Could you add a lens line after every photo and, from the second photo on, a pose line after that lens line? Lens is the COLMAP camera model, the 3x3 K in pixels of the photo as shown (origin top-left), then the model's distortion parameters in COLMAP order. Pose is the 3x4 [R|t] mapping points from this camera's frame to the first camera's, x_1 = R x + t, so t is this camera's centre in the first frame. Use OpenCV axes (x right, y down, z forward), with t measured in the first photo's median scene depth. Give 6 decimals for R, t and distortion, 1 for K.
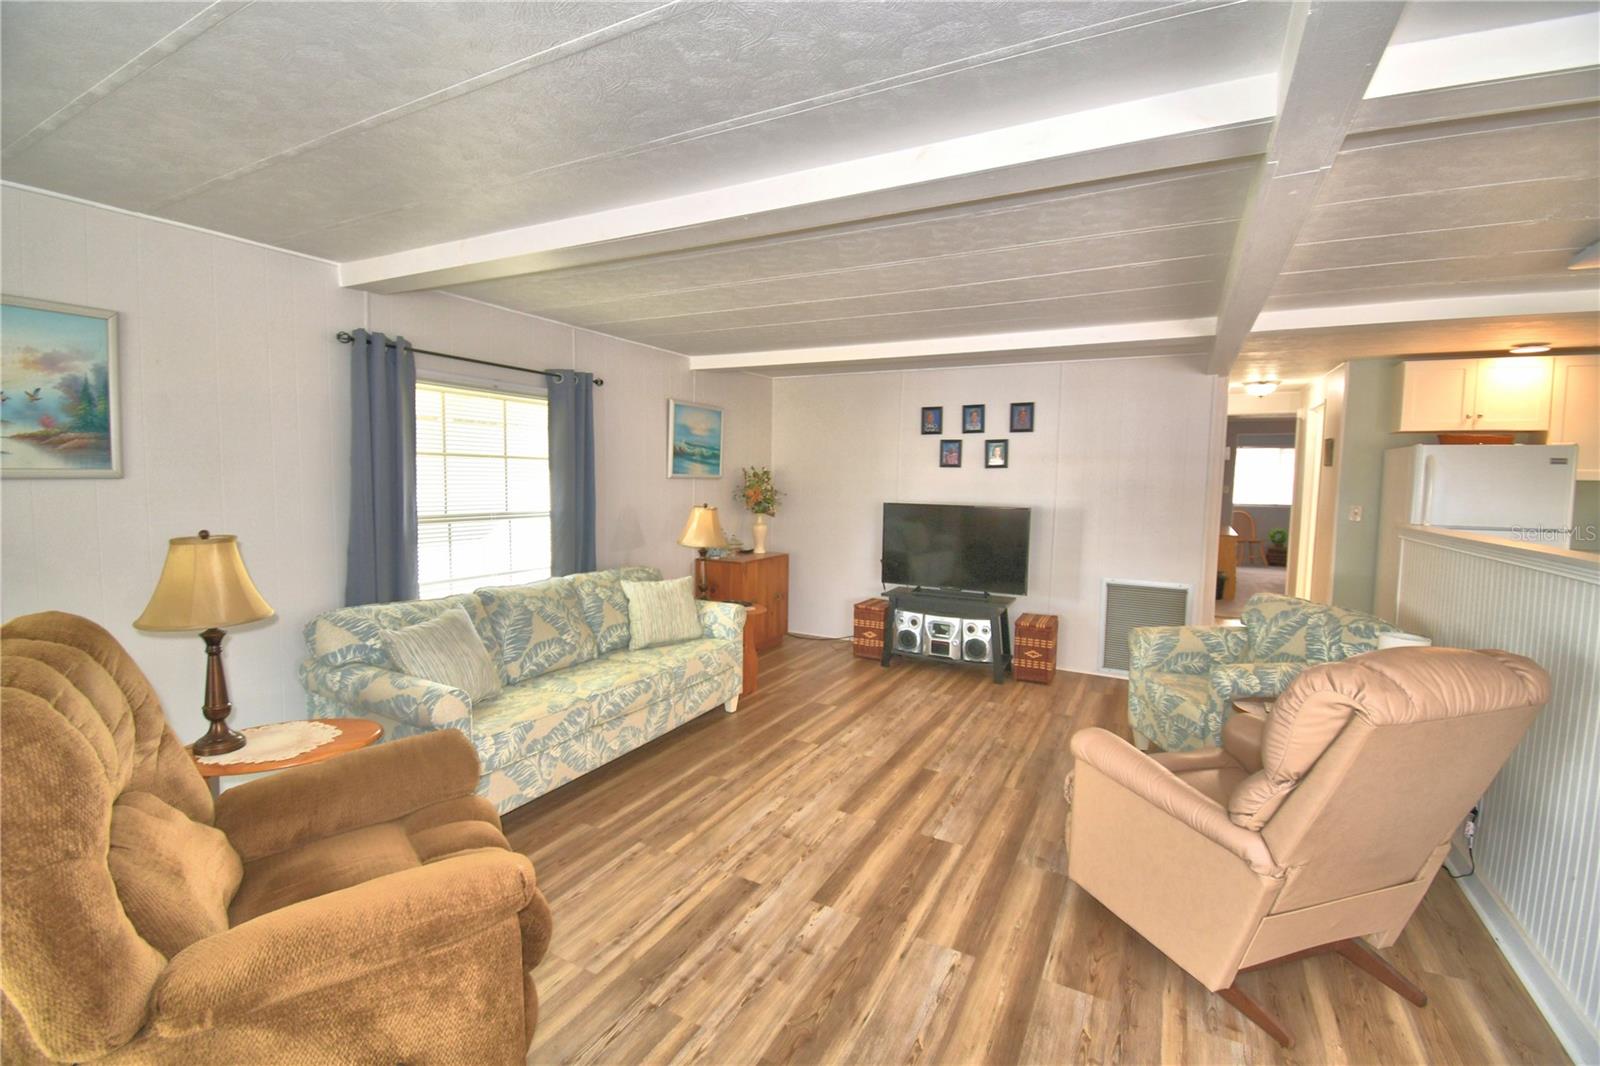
lens RADIAL K [[704.4, 0, 792.8], [0, 704.4, 532.6], [0, 0, 1]] dist [0.021288, -0.026375]
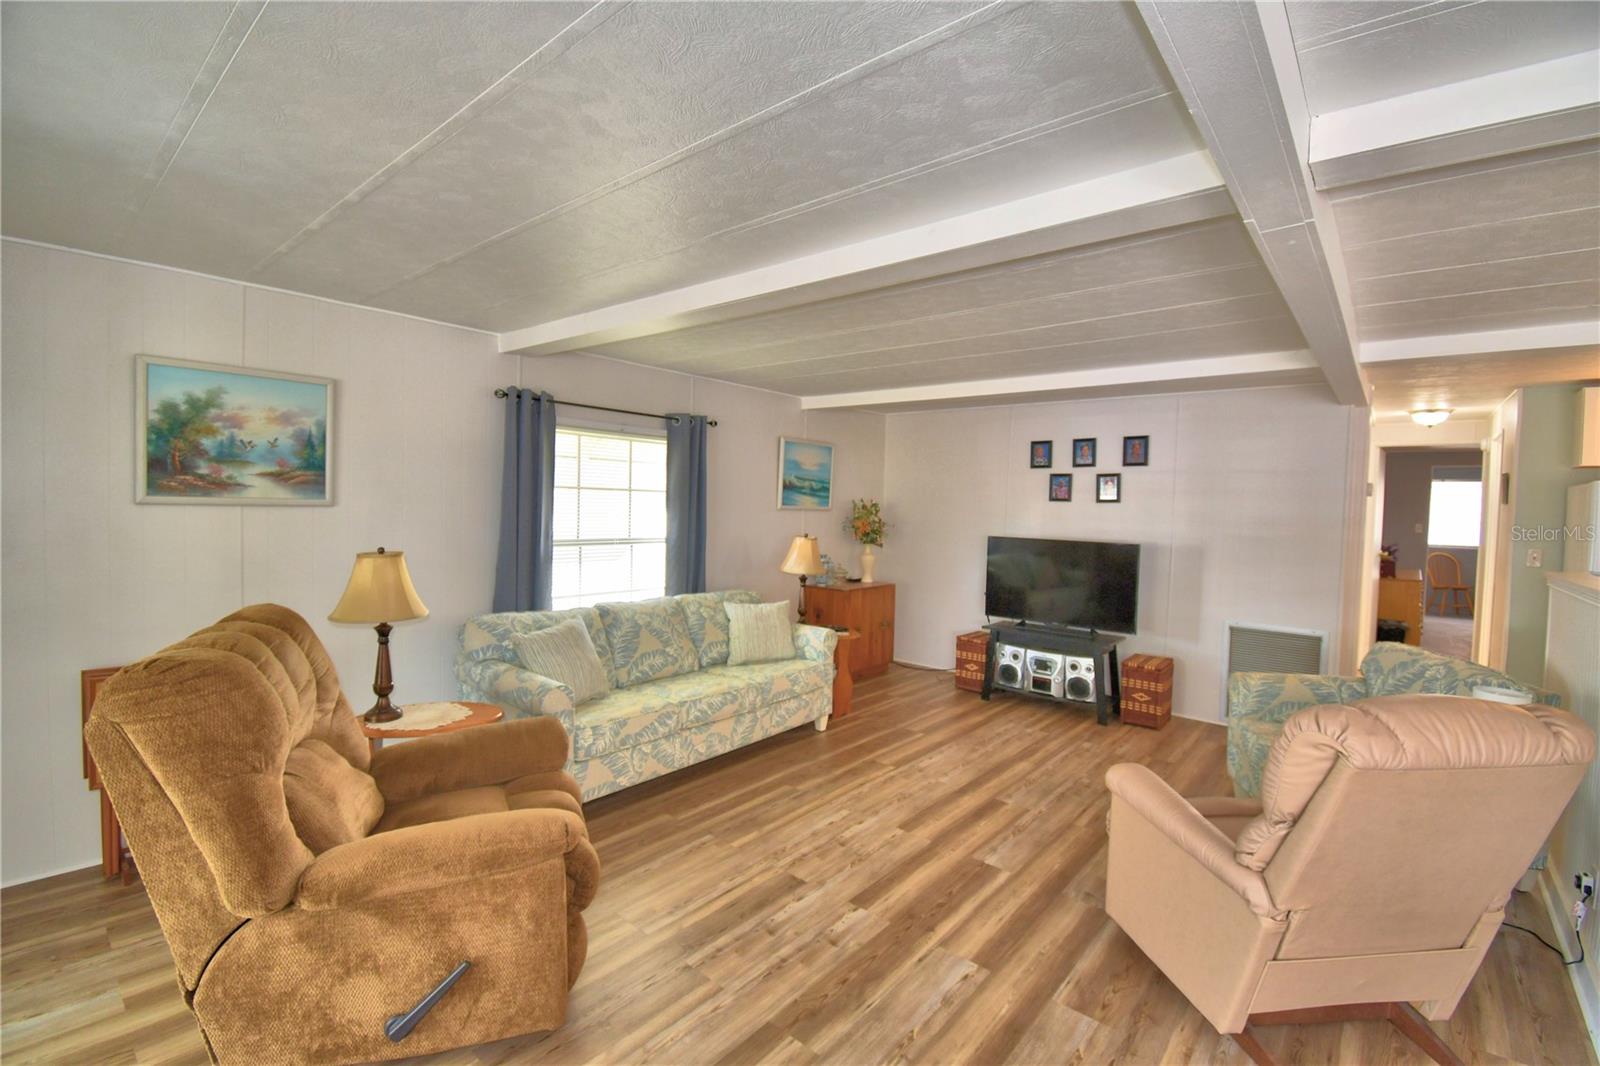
lens RADIAL K [[704.4, 0, 792.8], [0, 704.4, 532.6], [0, 0, 1]] dist [0.021288, -0.026375]
pose [[0.977106, 0.017797, -0.212008, 0.133846], [-0.026849, 0.998843, -0.039892, 0.000941], [0.211053, 0.044671, 0.976453, -0.083554]]
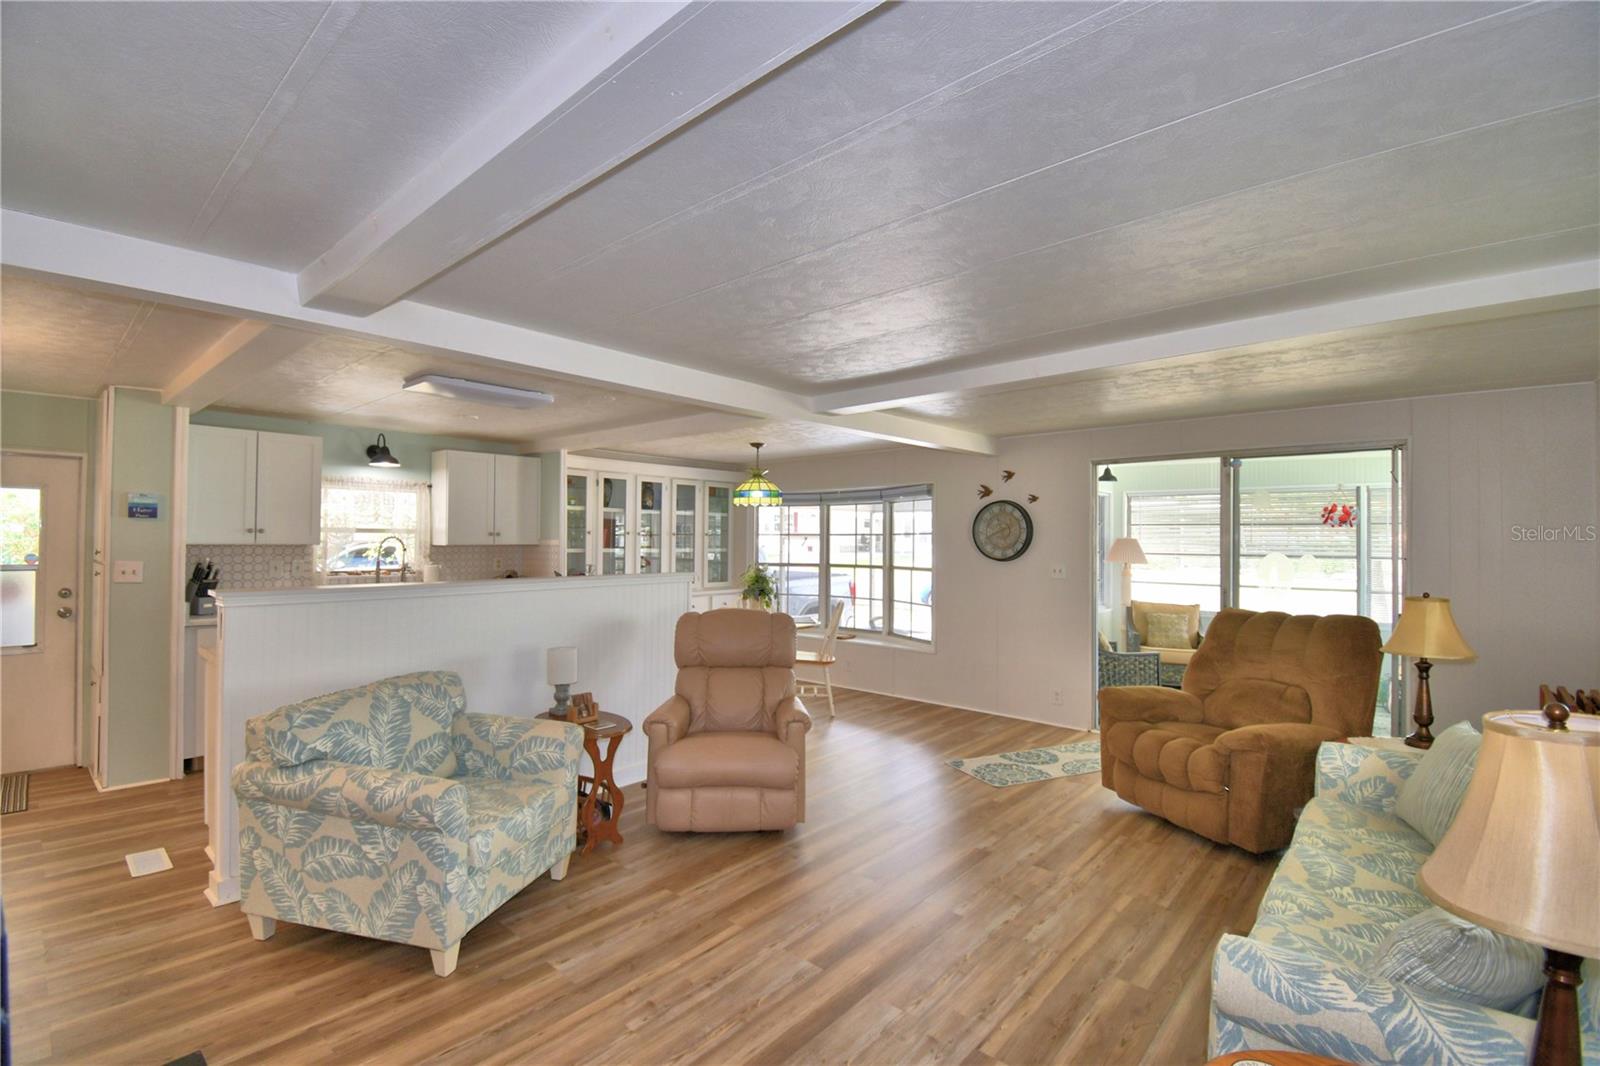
lens RADIAL K [[704.4, 0, 792.8], [0, 704.4, 532.6], [0, 0, 1]] dist [0.021288, -0.026375]
pose [[-0.970939, -0.018503, 0.238610, 0.070432], [-0.001638, 0.997497, 0.070689, -0.167597], [-0.239321, 0.068244, -0.968539, 1.984480]]
